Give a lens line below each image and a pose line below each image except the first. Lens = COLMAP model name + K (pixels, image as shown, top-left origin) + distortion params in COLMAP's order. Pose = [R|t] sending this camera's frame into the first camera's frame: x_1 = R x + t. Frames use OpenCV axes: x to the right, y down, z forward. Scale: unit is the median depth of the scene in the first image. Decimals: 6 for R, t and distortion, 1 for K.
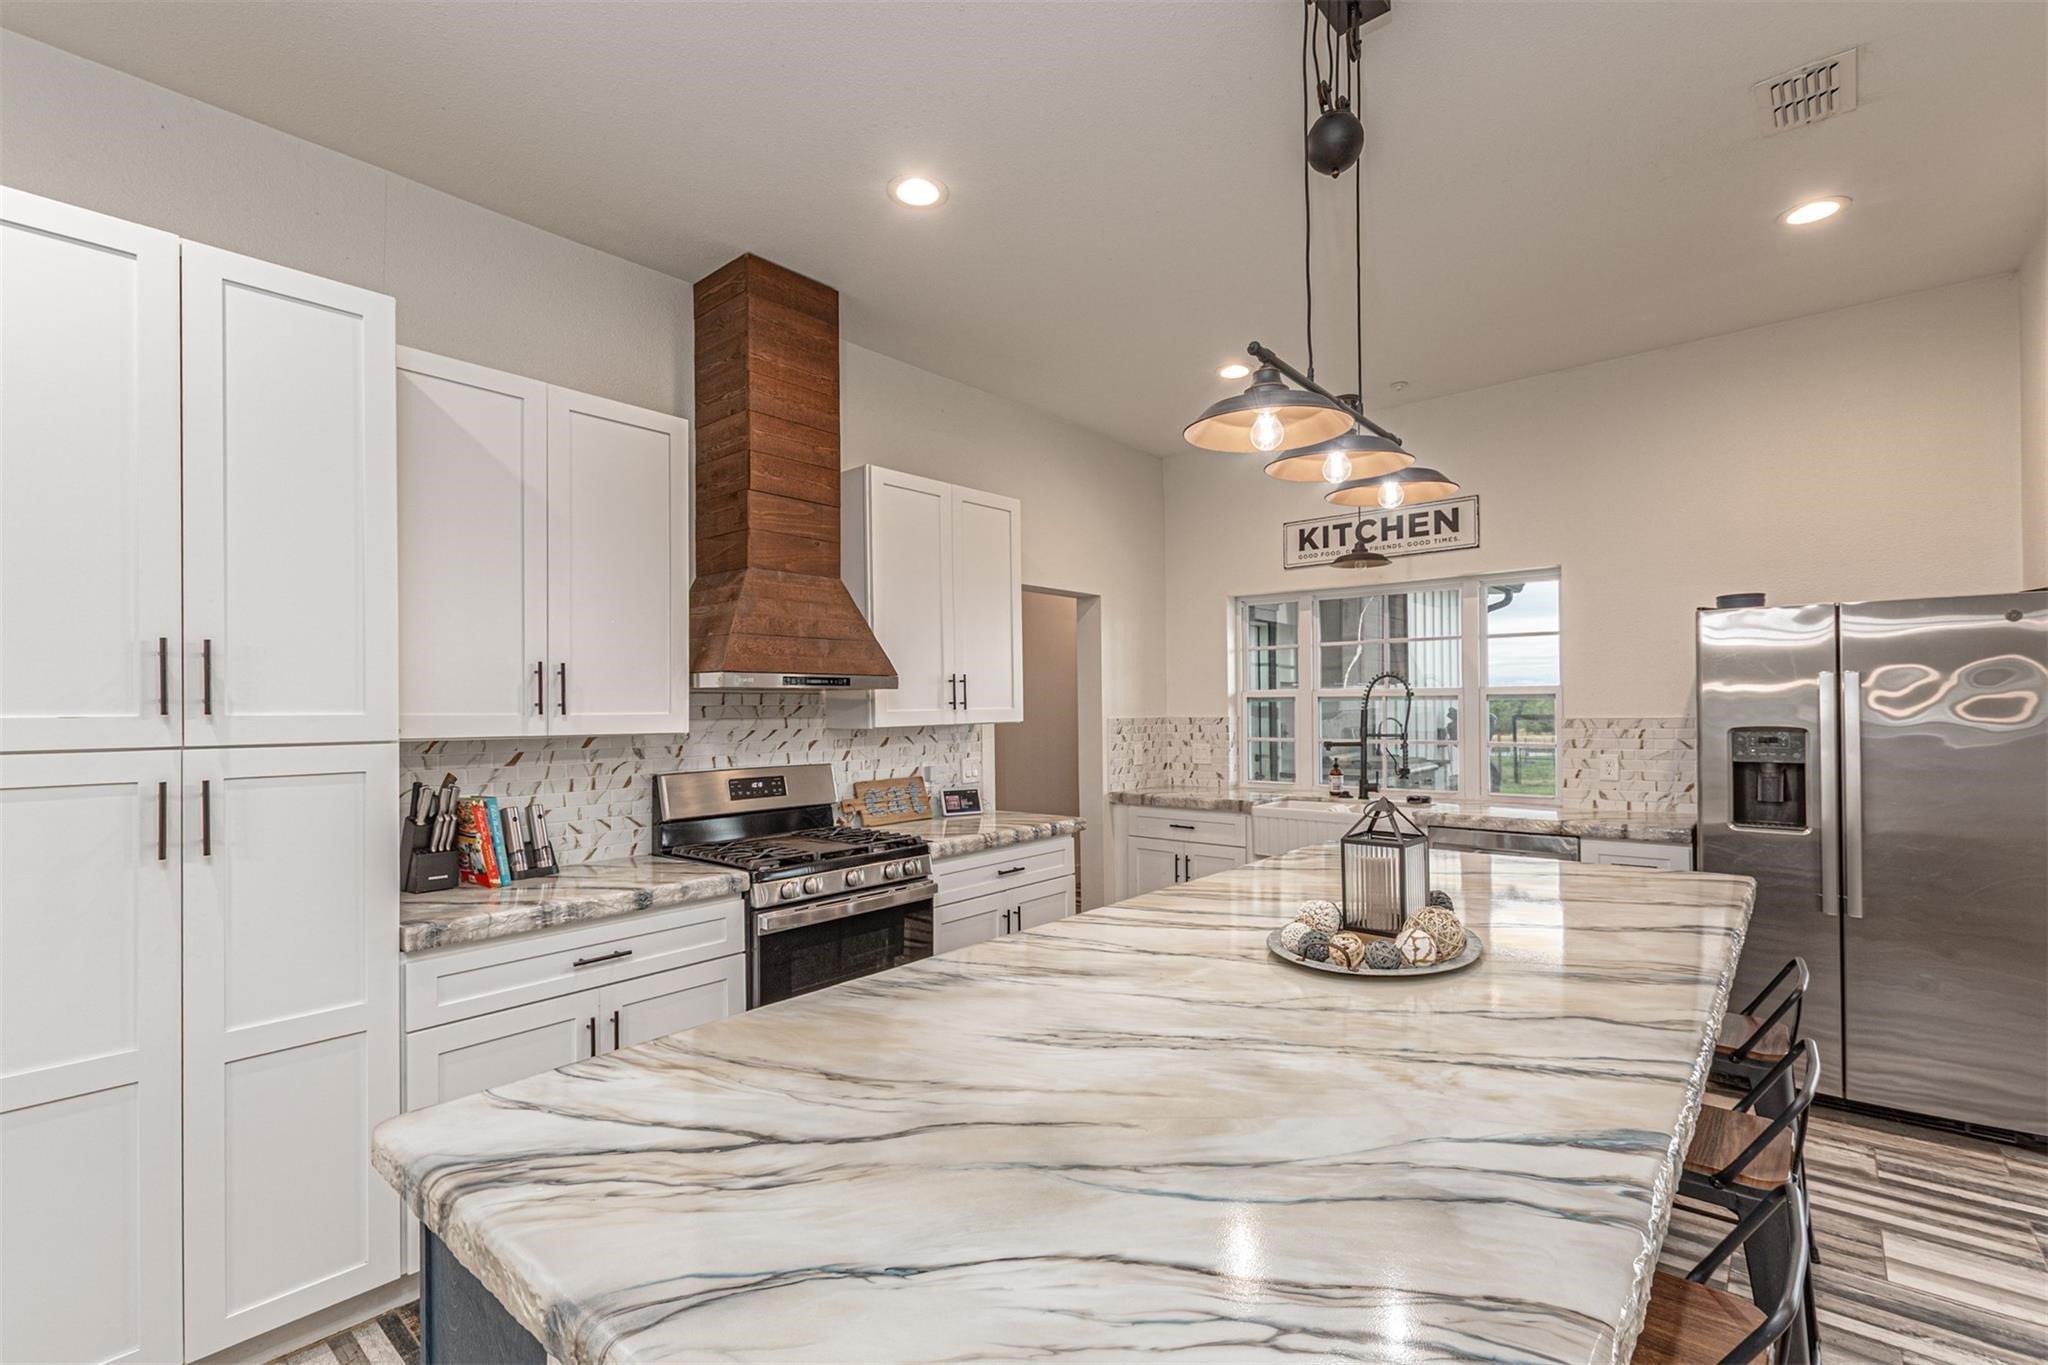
lens RADIAL K [[897.6, 0, 1036.2], [0, 897.6, 696.8], [0, 0, 1]] dist [-0.007804, 0.000401]
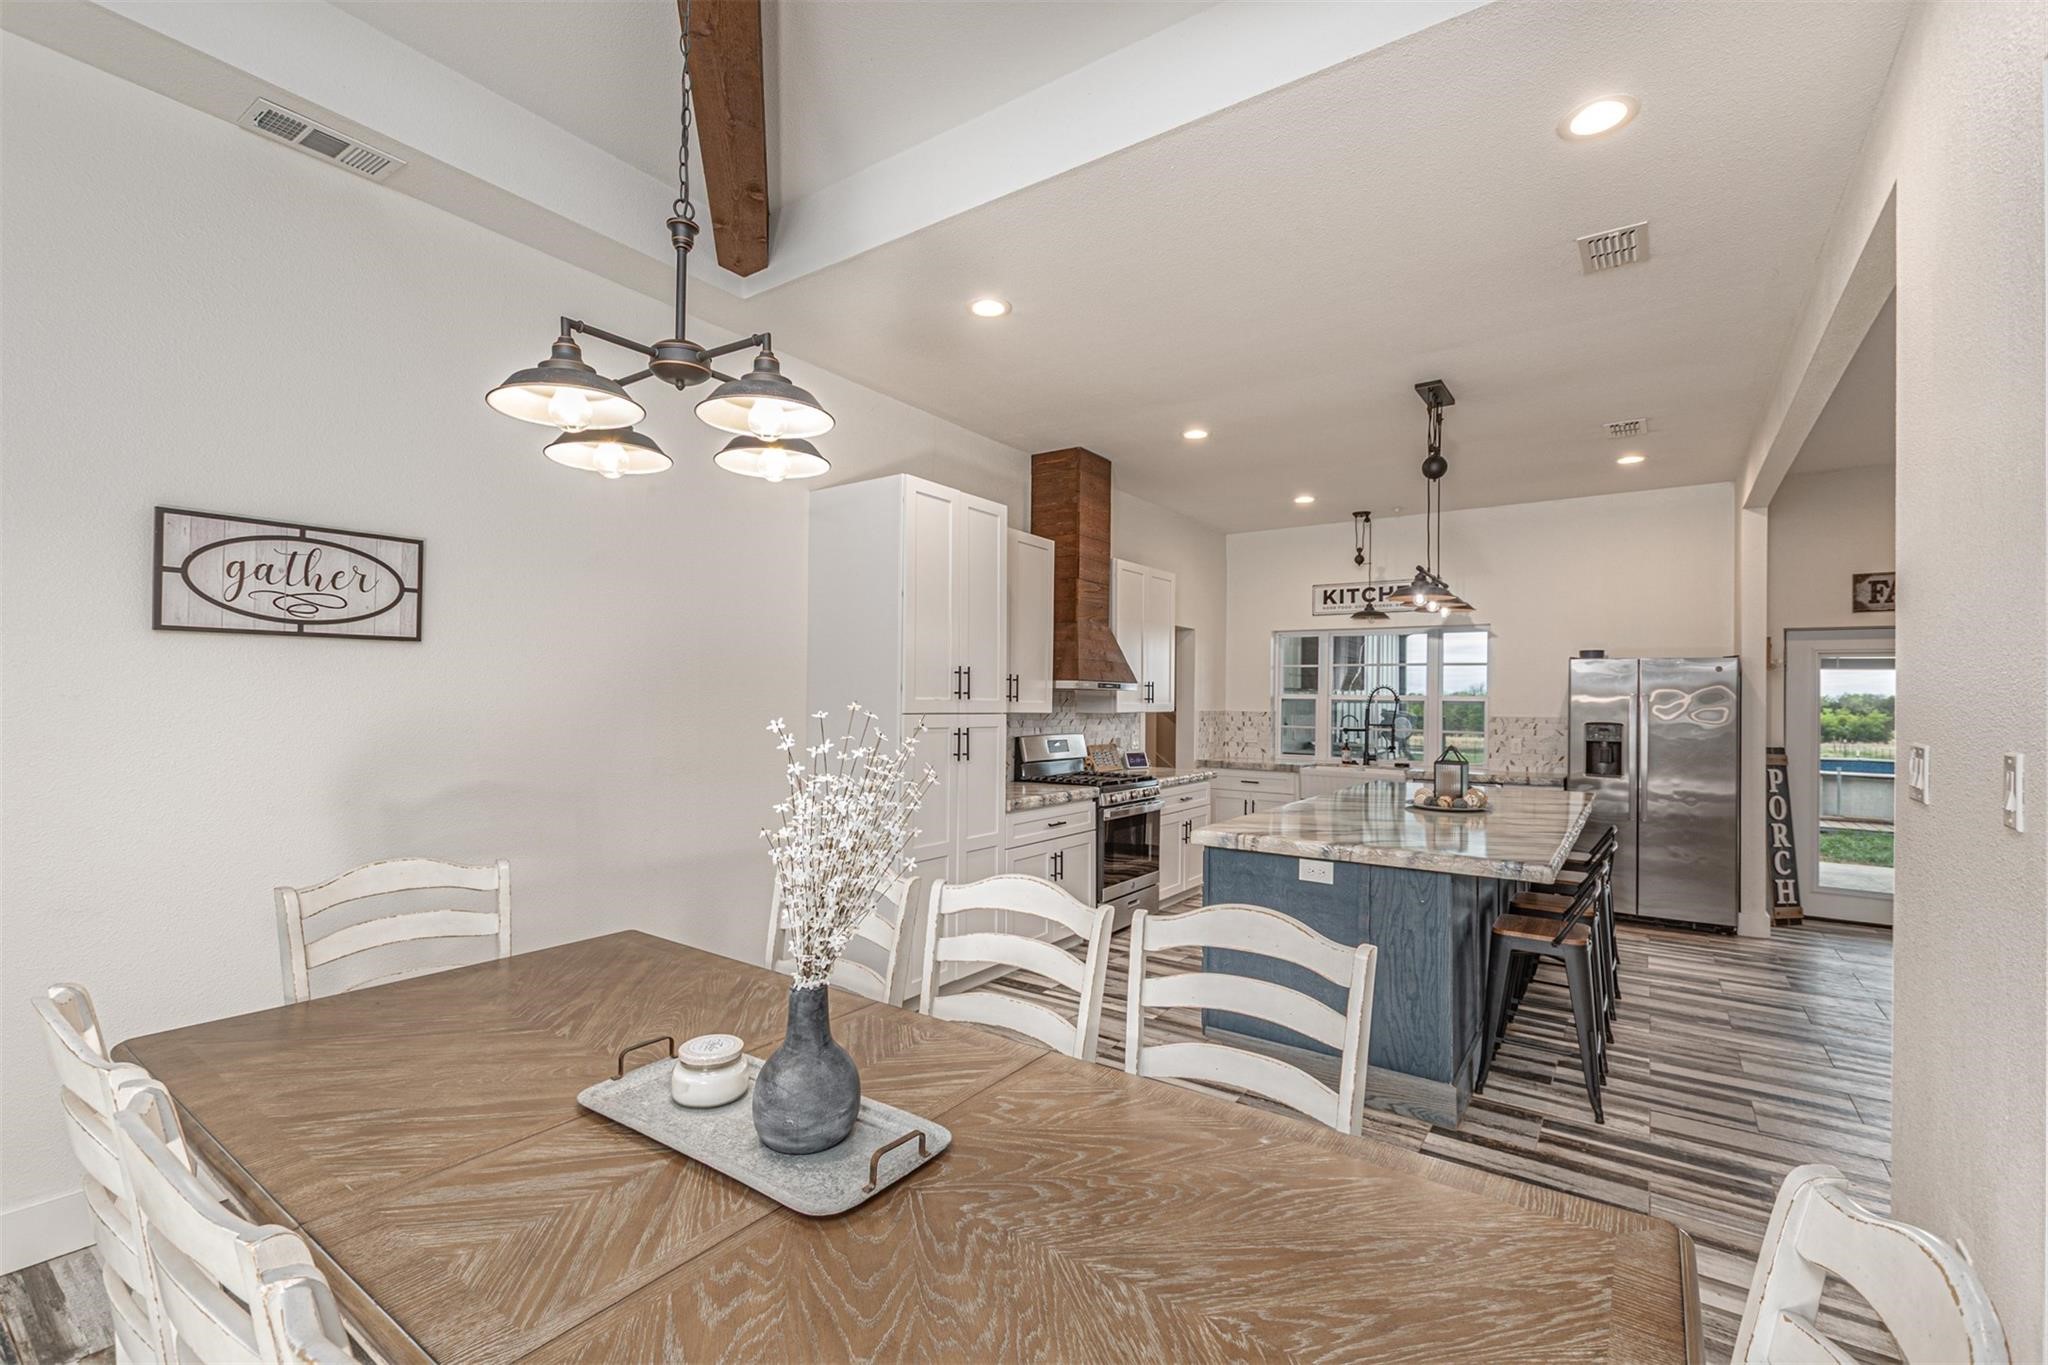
lens RADIAL K [[897.6, 0, 1012.7], [0, 897.6, 684.3], [0, 0, 1]] dist [-0.007804, 0.000401]
pose [[0.995389, 0.025070, 0.092586, -0.558599], [-0.024543, 0.999676, -0.006819, -0.003150], [-0.092727, 0.004516, 0.995681, -0.711759]]
